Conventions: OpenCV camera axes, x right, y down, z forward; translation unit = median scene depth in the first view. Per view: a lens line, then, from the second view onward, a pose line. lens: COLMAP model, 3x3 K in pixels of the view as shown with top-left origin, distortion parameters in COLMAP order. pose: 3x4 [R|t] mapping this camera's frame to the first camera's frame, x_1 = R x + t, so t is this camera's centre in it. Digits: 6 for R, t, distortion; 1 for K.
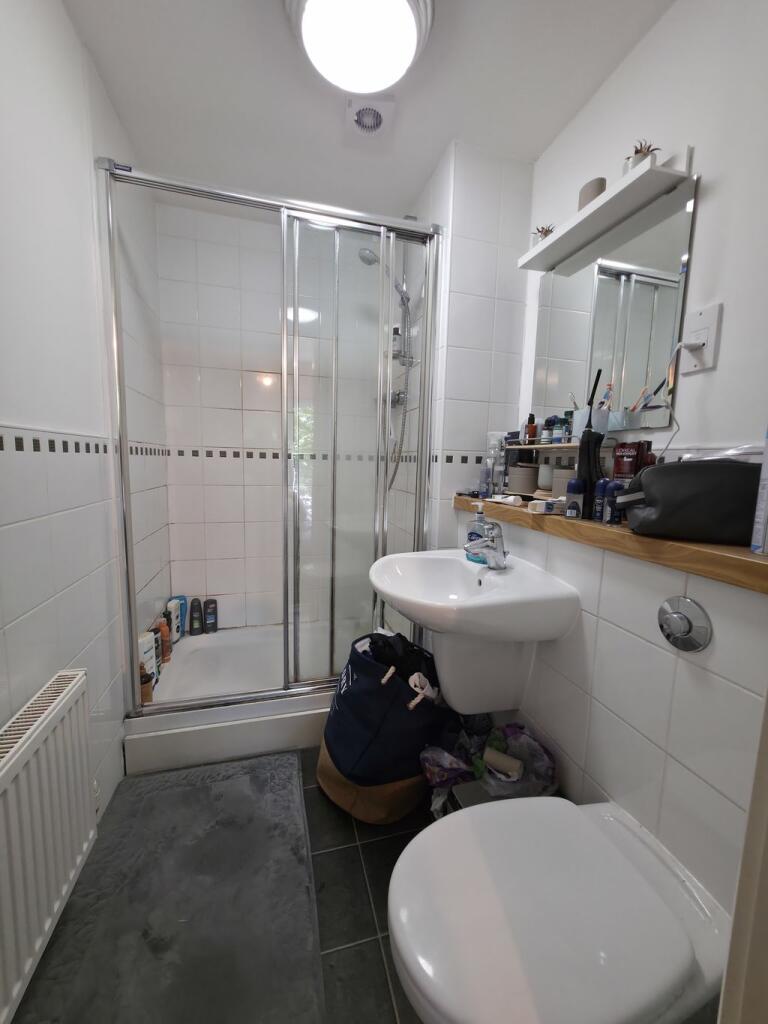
lens RADIAL K [[409.3, 0, 390.2], [0, 409.3, 512.5], [0, 0, 1]] dist [0.001203, 0.000369]
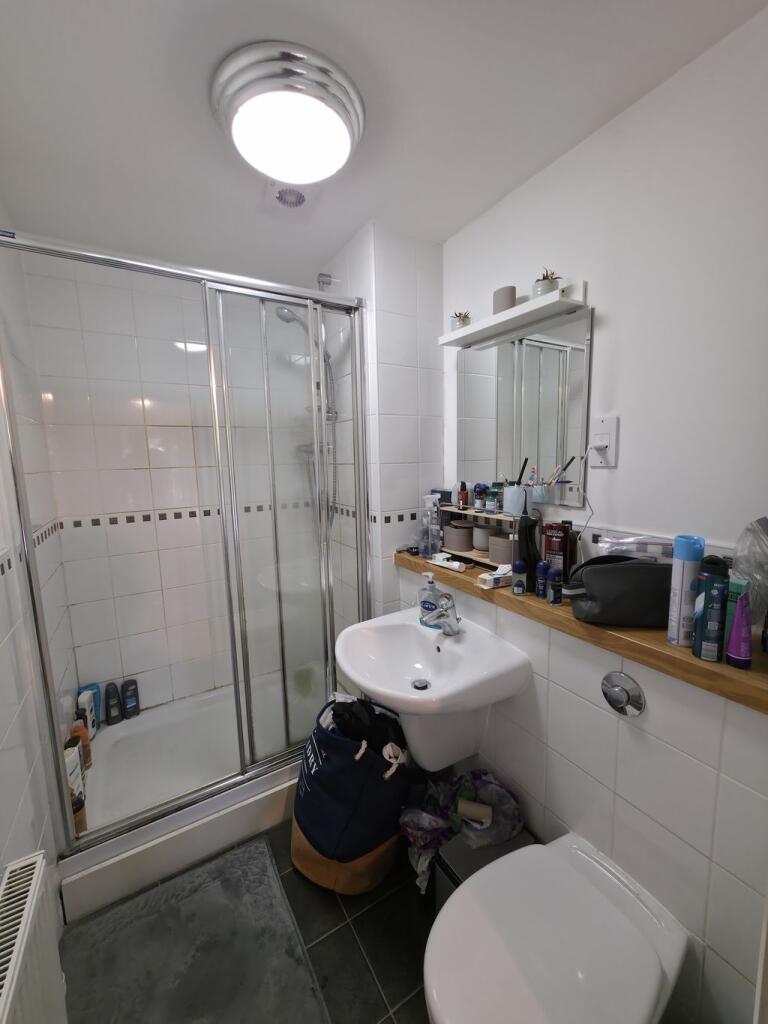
lens RADIAL K [[409.3, 0, 390.2], [0, 409.3, 512.5], [0, 0, 1]] dist [0.001203, 0.000369]
pose [[0.963020, -0.084162, 0.255946, -0.138767], [0.080531, 0.996447, 0.024652, -0.208002], [-0.257111, -0.003129, 0.966377, -0.018884]]
